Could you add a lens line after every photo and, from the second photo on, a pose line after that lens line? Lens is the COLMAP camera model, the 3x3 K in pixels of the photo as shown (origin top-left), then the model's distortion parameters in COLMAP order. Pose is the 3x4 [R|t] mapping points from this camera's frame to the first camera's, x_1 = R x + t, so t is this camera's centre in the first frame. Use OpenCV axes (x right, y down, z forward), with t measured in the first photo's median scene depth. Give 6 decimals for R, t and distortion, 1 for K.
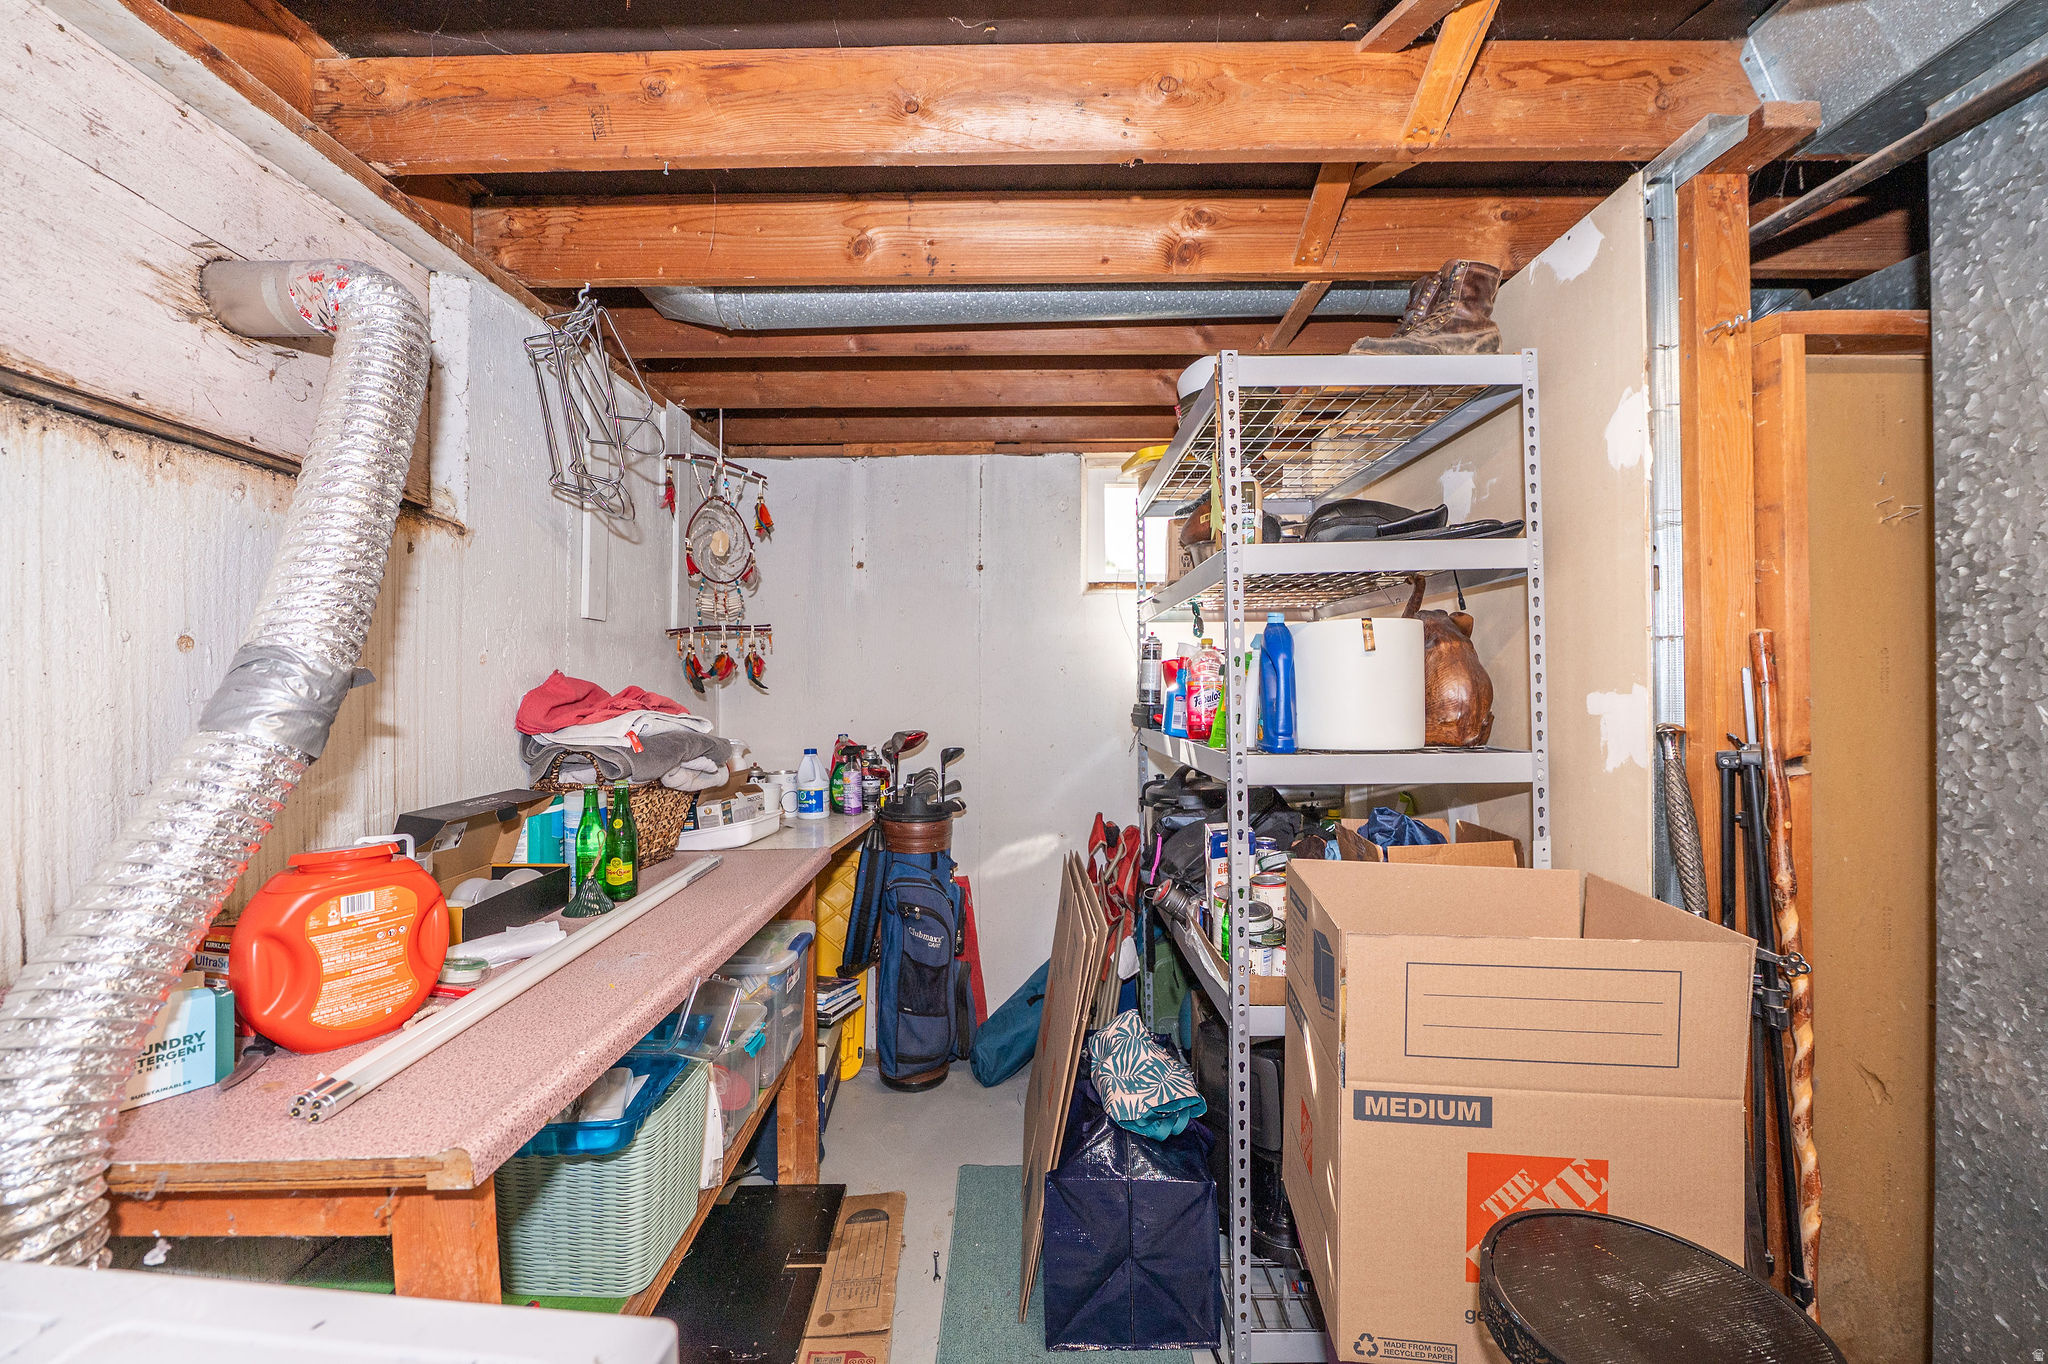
lens RADIAL K [[808.9, 0, 1041.8], [0, 808.9, 676.3], [0, 0, 1]] dist [-0.011588, -0.001183]
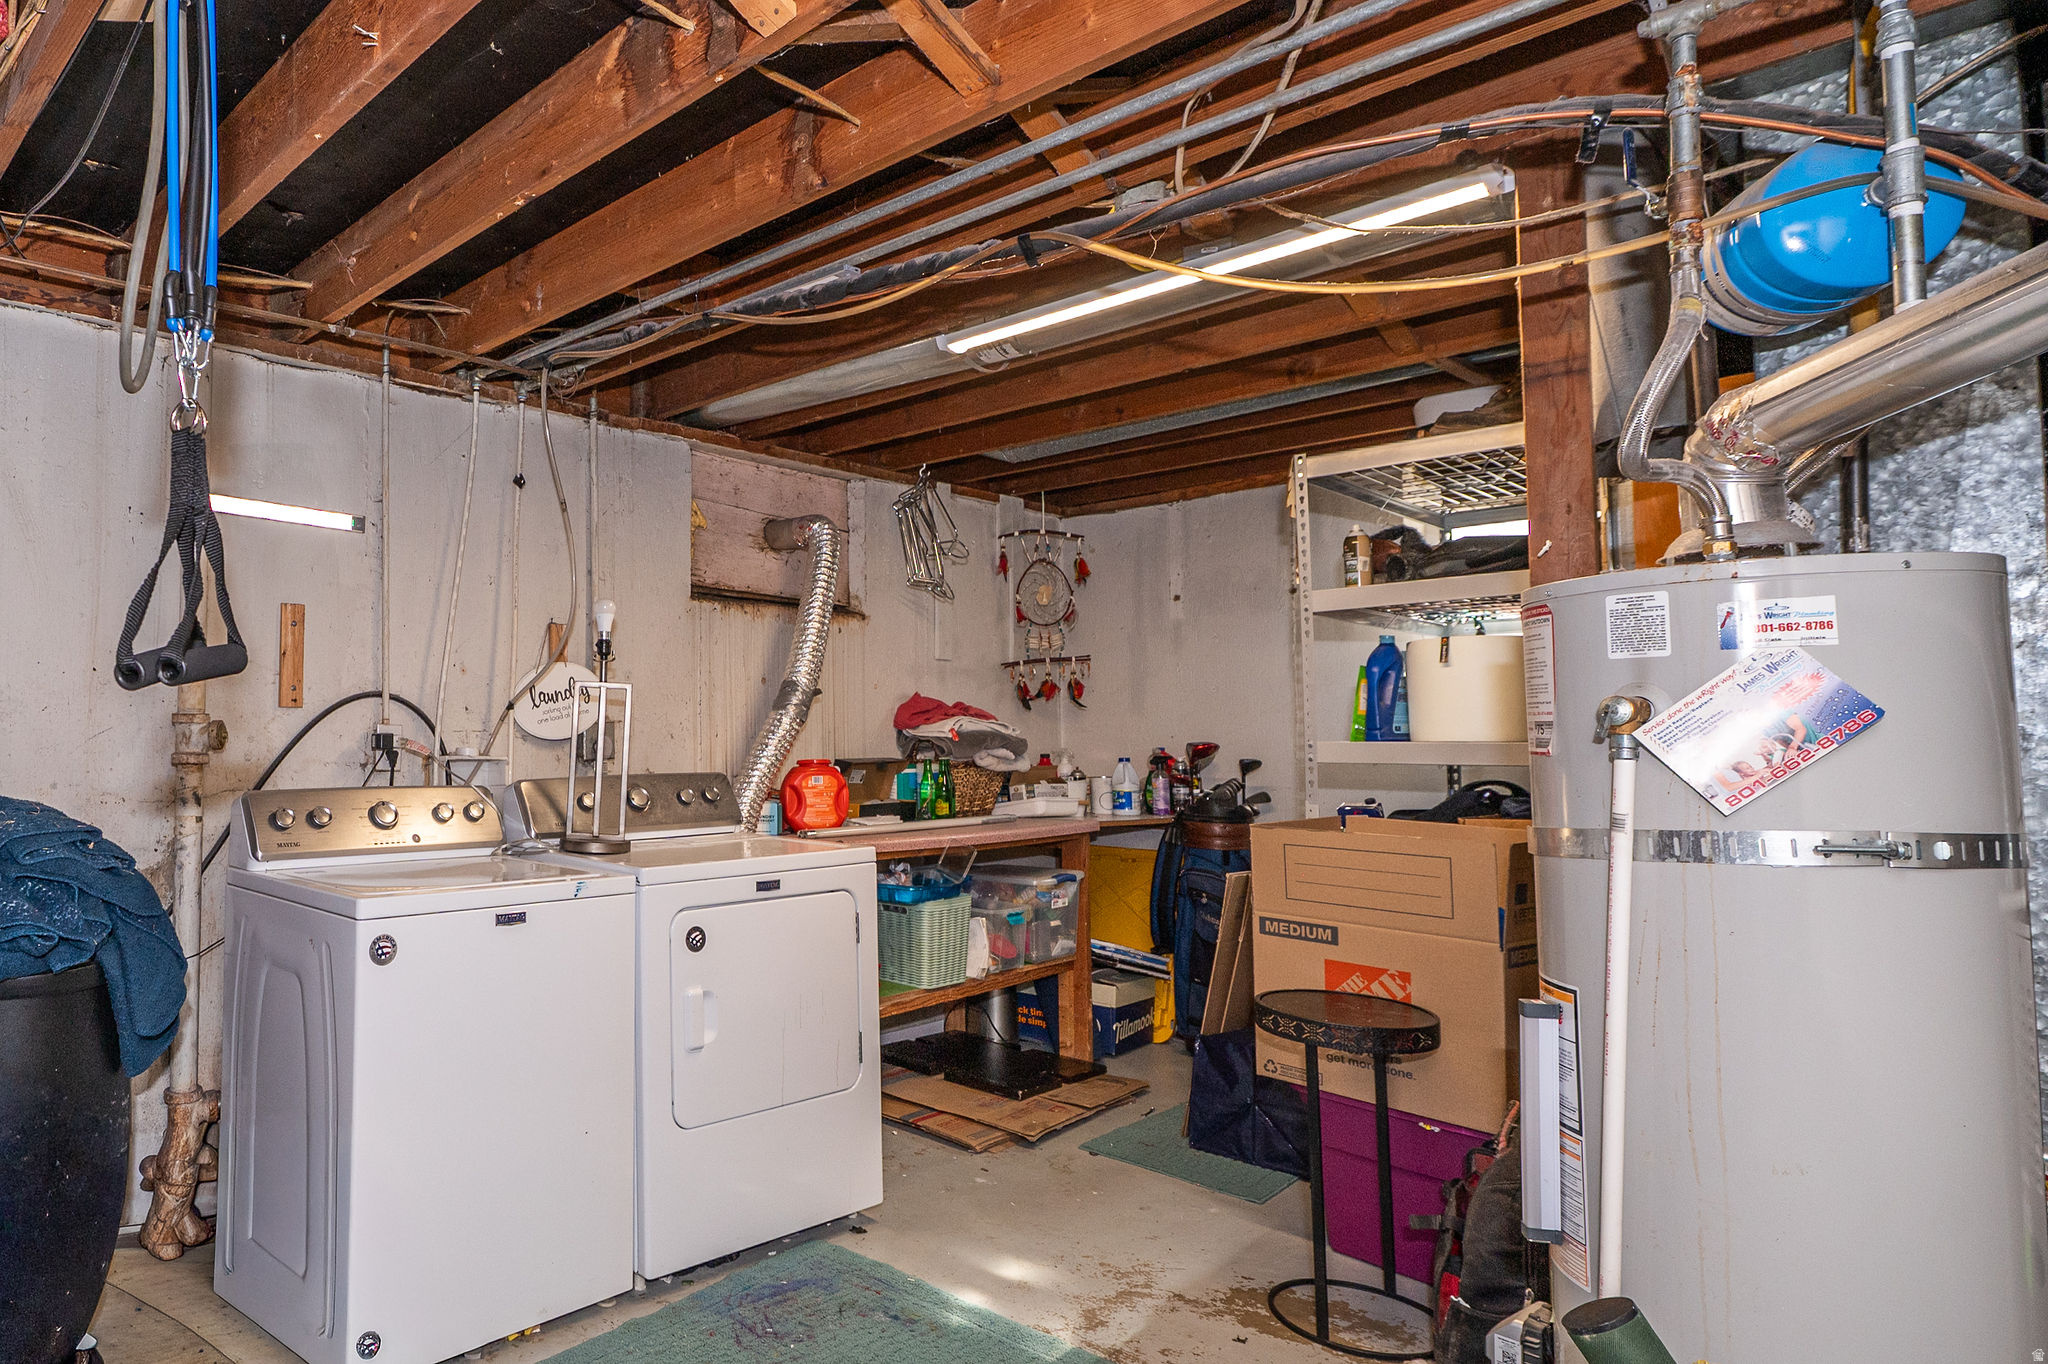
lens RADIAL K [[808.9, 0, 1015.7], [0, 808.9, 690.2], [0, 0, 1]] dist [-0.011588, -0.001183]
pose [[0.888142, -0.020552, -0.459110, 0.328158], [0.015455, 0.999770, -0.014857, 0.015400], [0.459310, 0.006100, 0.888255, -0.367698]]
